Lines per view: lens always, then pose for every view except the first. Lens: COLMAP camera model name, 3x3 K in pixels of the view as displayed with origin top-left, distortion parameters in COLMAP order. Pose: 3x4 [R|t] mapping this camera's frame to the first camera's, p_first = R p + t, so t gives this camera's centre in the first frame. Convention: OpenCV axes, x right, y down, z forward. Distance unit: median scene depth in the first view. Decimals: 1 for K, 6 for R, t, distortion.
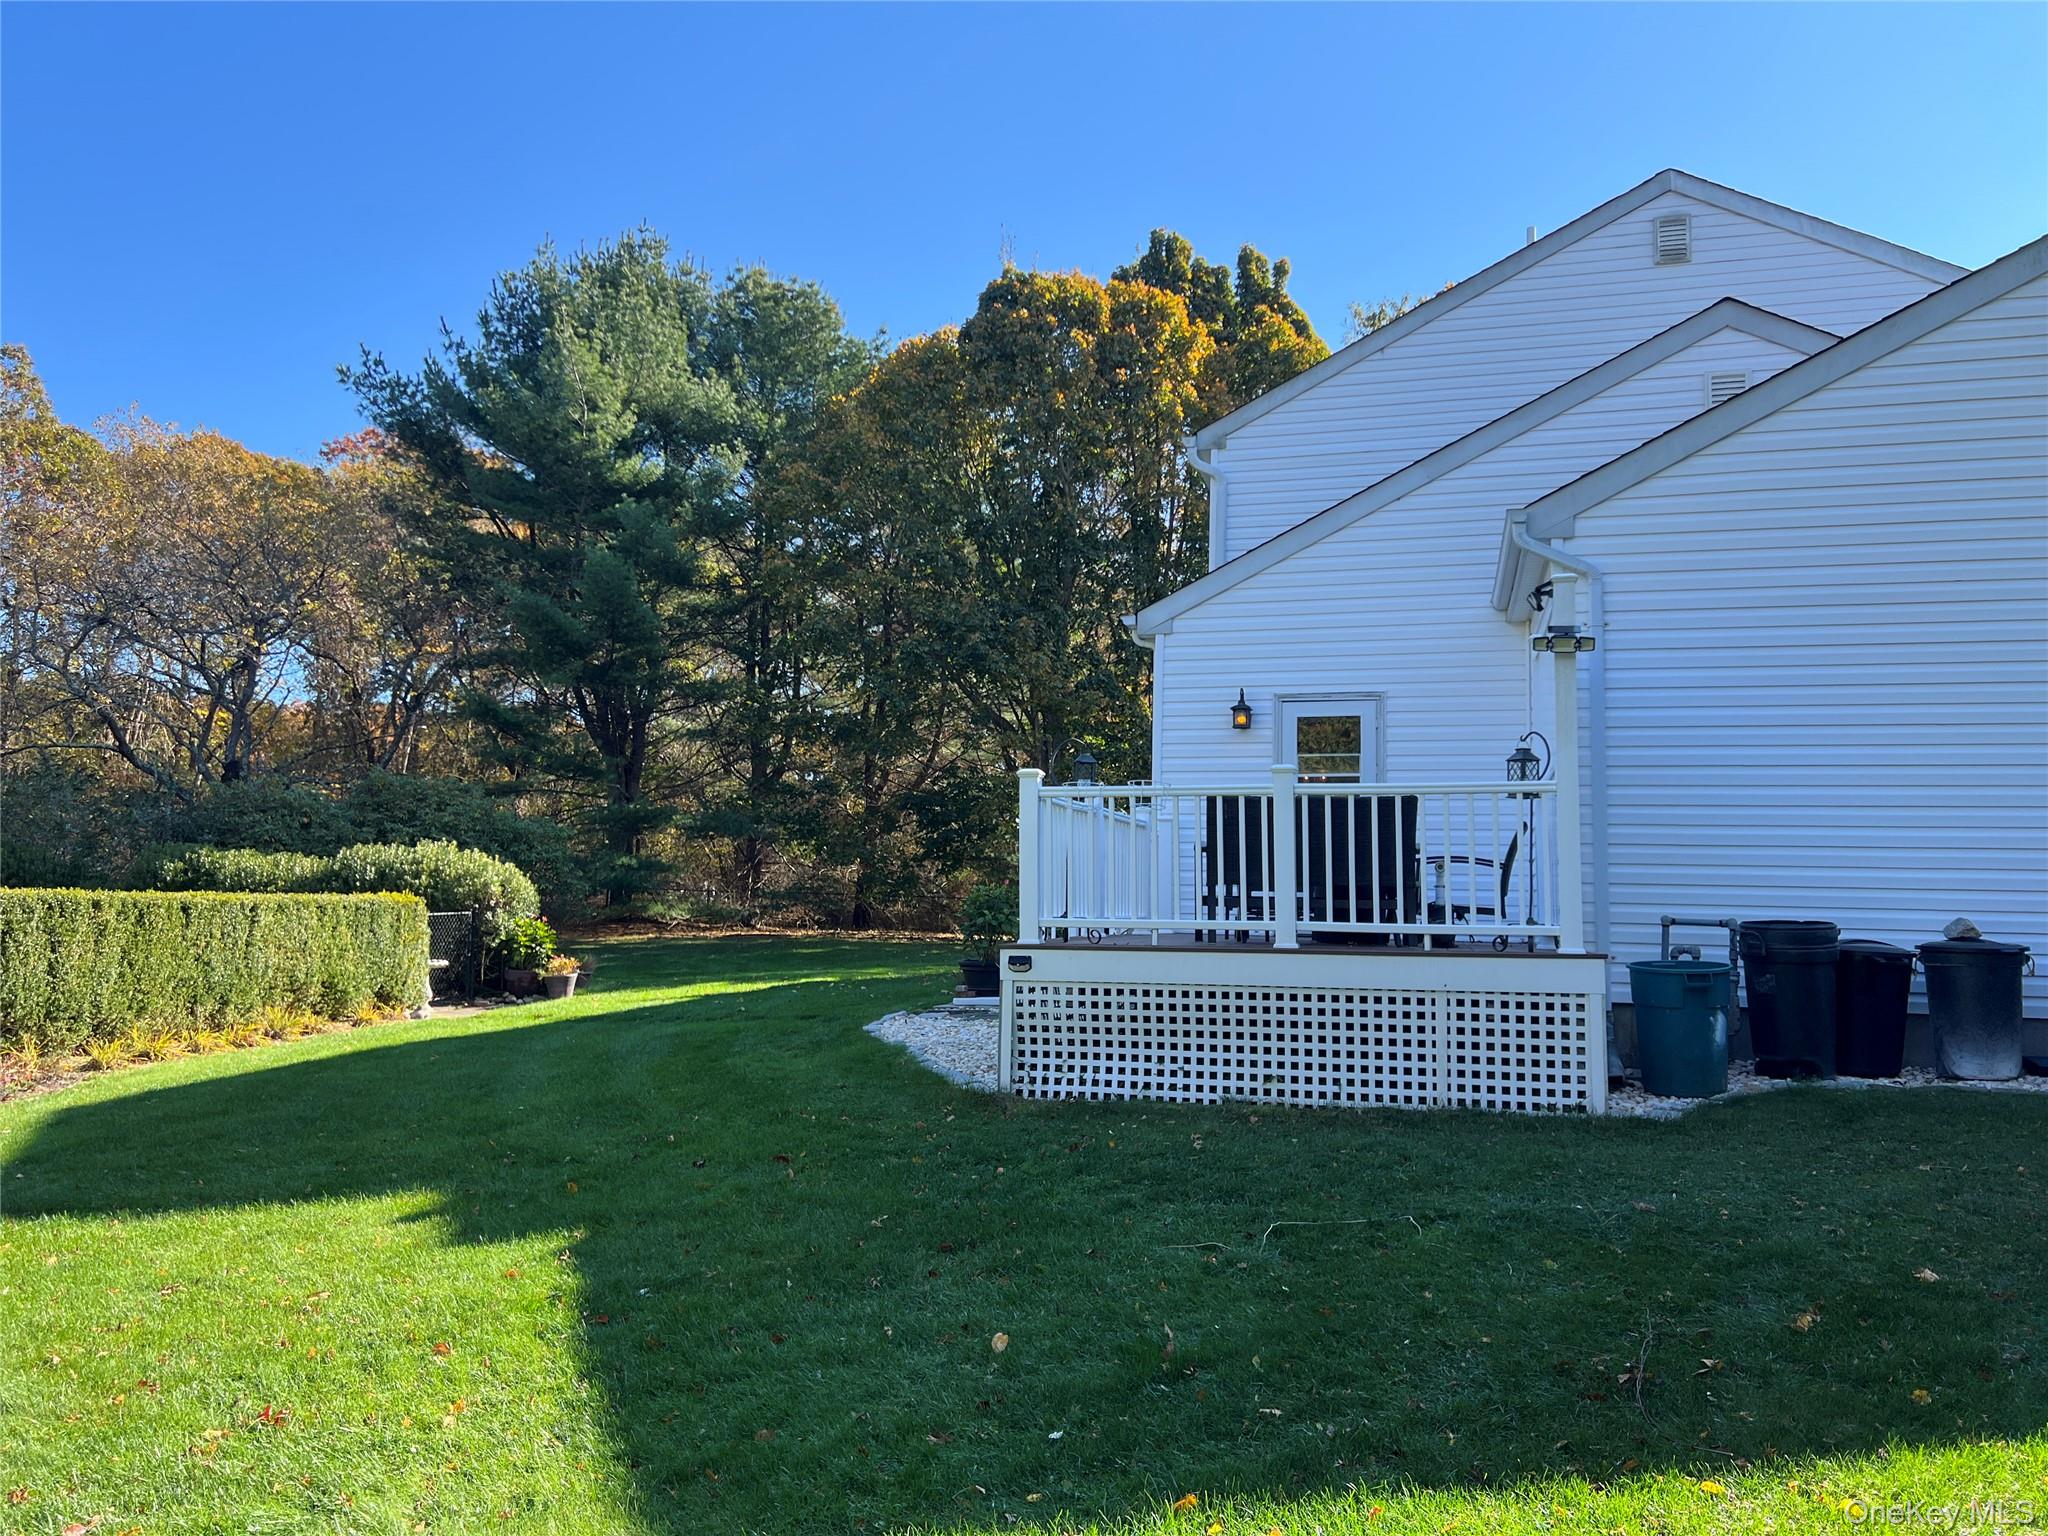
lens RADIAL K [[1559.8, 0, 1016.7], [0, 1559.8, 770.2], [0, 0, 1]] dist [0.027677, -0.017877]
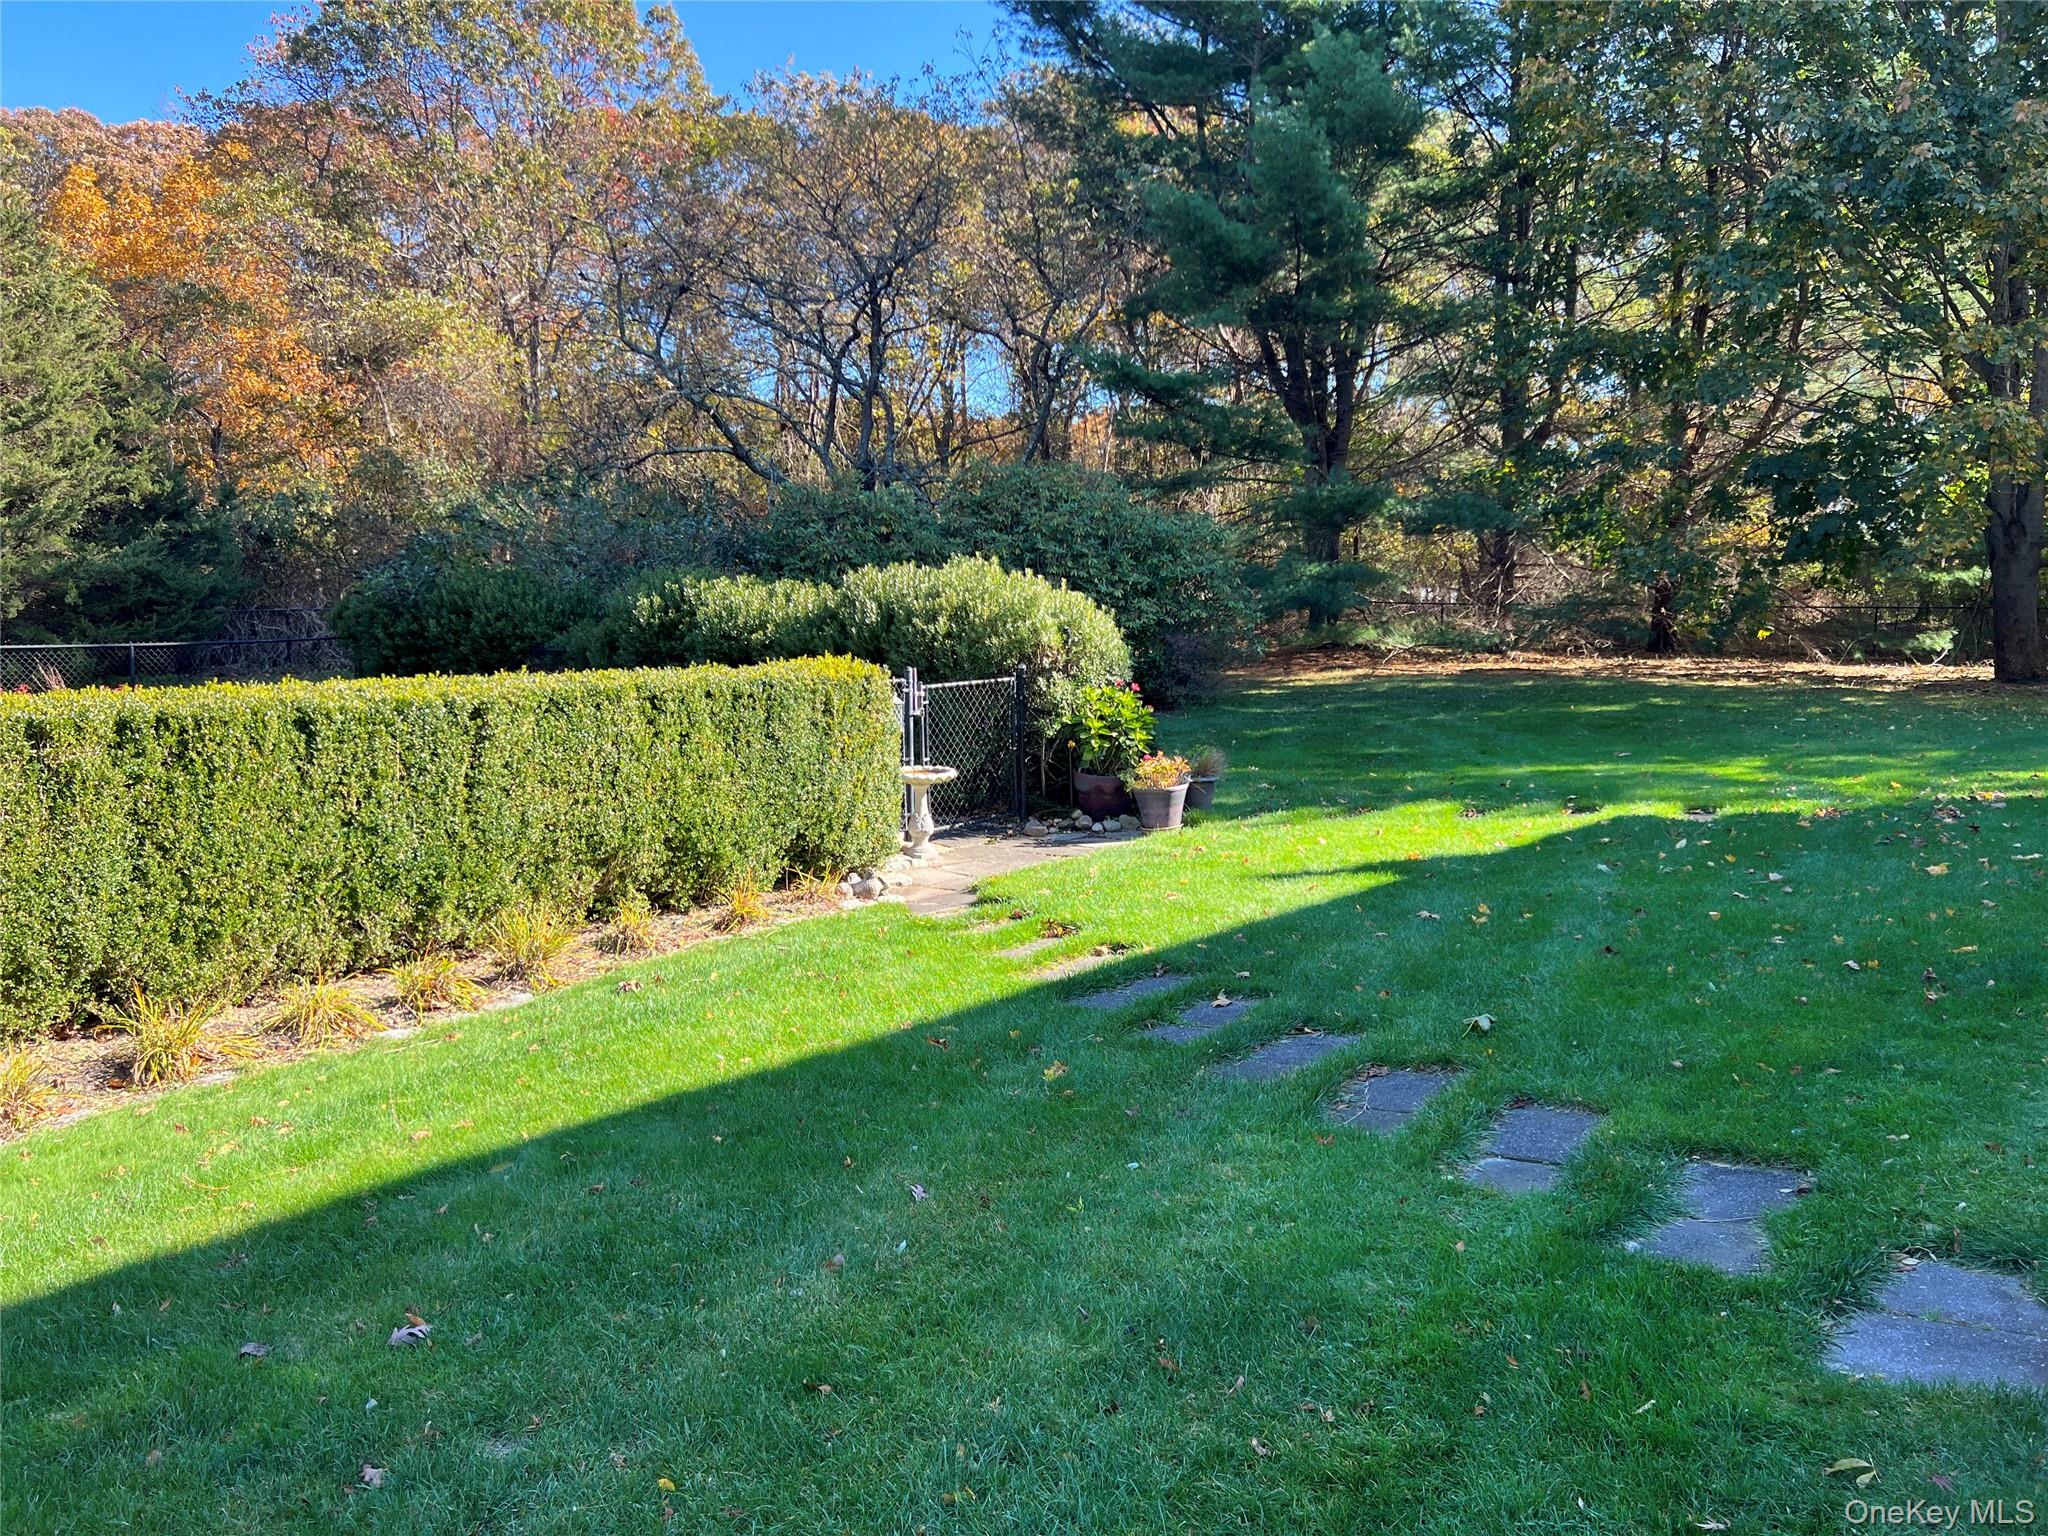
lens RADIAL K [[1559.8, 0, 1018.6], [0, 1559.8, 777.5], [0, 0, 1]] dist [0.027677, -0.017877]
pose [[0.893841, 0.035039, -0.447014, -0.051005], [0.053646, 0.981424, 0.184198, 0.012008], [0.445164, -0.188624, 0.875357, 0.296164]]
